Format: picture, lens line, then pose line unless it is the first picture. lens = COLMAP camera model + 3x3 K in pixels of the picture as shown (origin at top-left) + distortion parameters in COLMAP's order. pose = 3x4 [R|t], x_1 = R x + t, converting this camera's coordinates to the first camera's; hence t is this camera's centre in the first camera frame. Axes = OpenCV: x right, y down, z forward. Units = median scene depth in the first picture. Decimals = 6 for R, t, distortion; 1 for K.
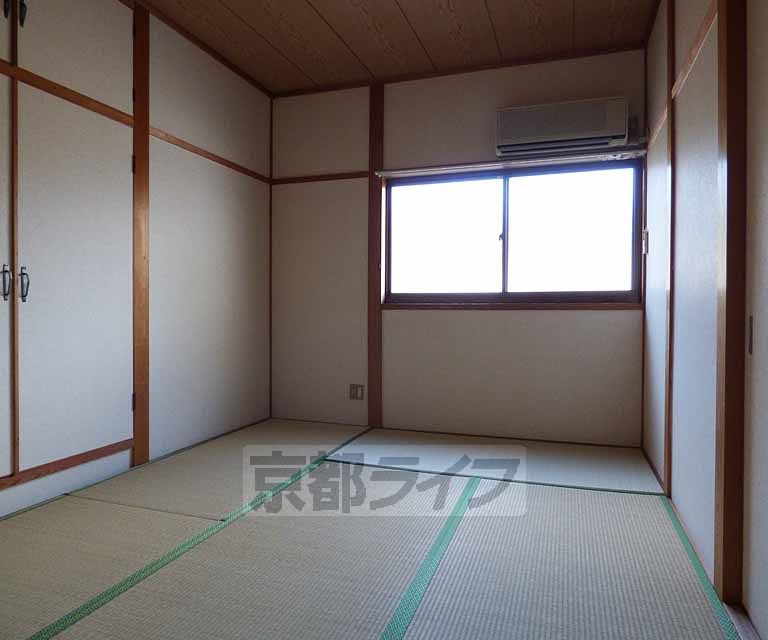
lens RADIAL K [[540.6, 0, 384.0], [0, 540.6, 320.0], [0, 0, 1]] dist [-0.008187, -0.004921]
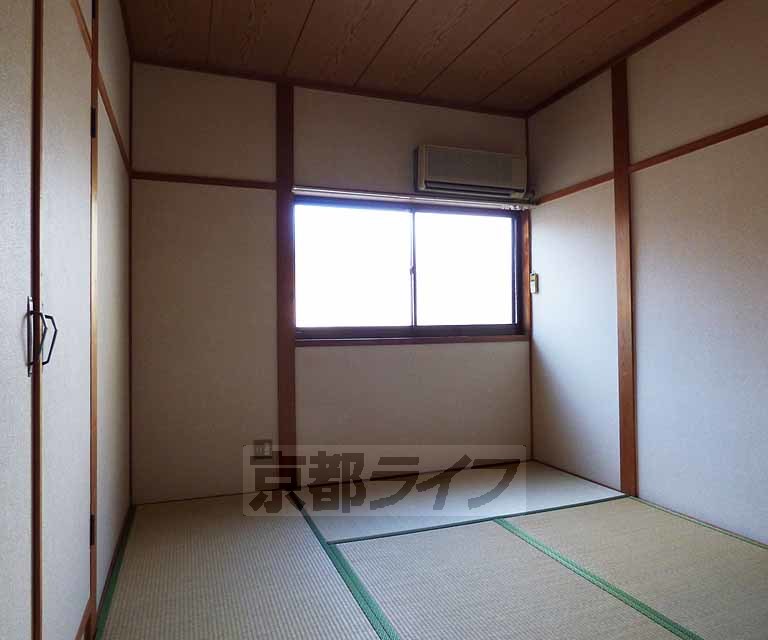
lens RADIAL K [[540.6, 0, 384.0], [0, 540.6, 320.0], [0, 0, 1]] dist [-0.008187, -0.004921]
pose [[0.773920, -0.005114, 0.633263, -0.466513], [0.029342, 0.999183, -0.027790, -0.036666], [-0.632604, 0.040089, 0.773438, 0.272111]]
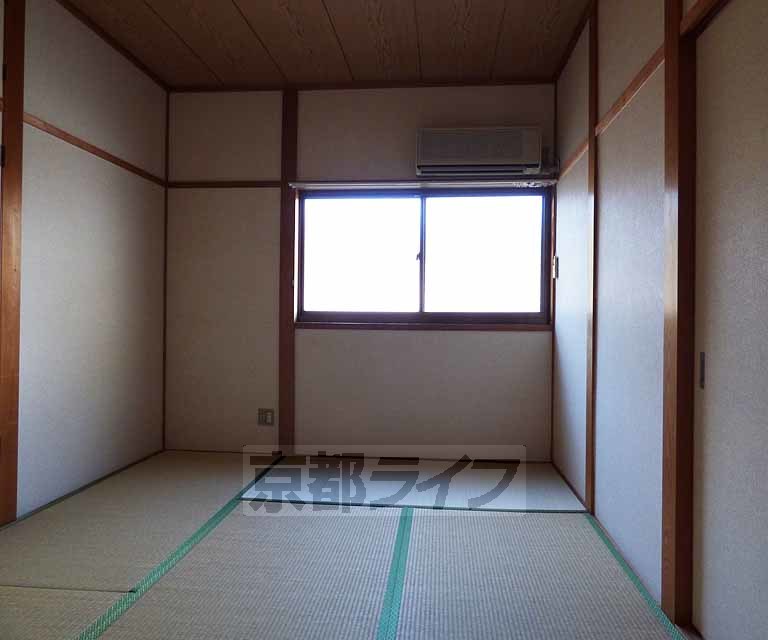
lens RADIAL K [[535.5, 0, 396.5], [0, 535.5, 321.2], [0, 0, 1]] dist [-0.001108, -0.006059]
pose [[0.968559, 0.003597, 0.248758, -0.069340], [-0.000496, 0.999921, -0.012526, -0.022741], [-0.248783, 0.012008, 0.968485, 0.057954]]
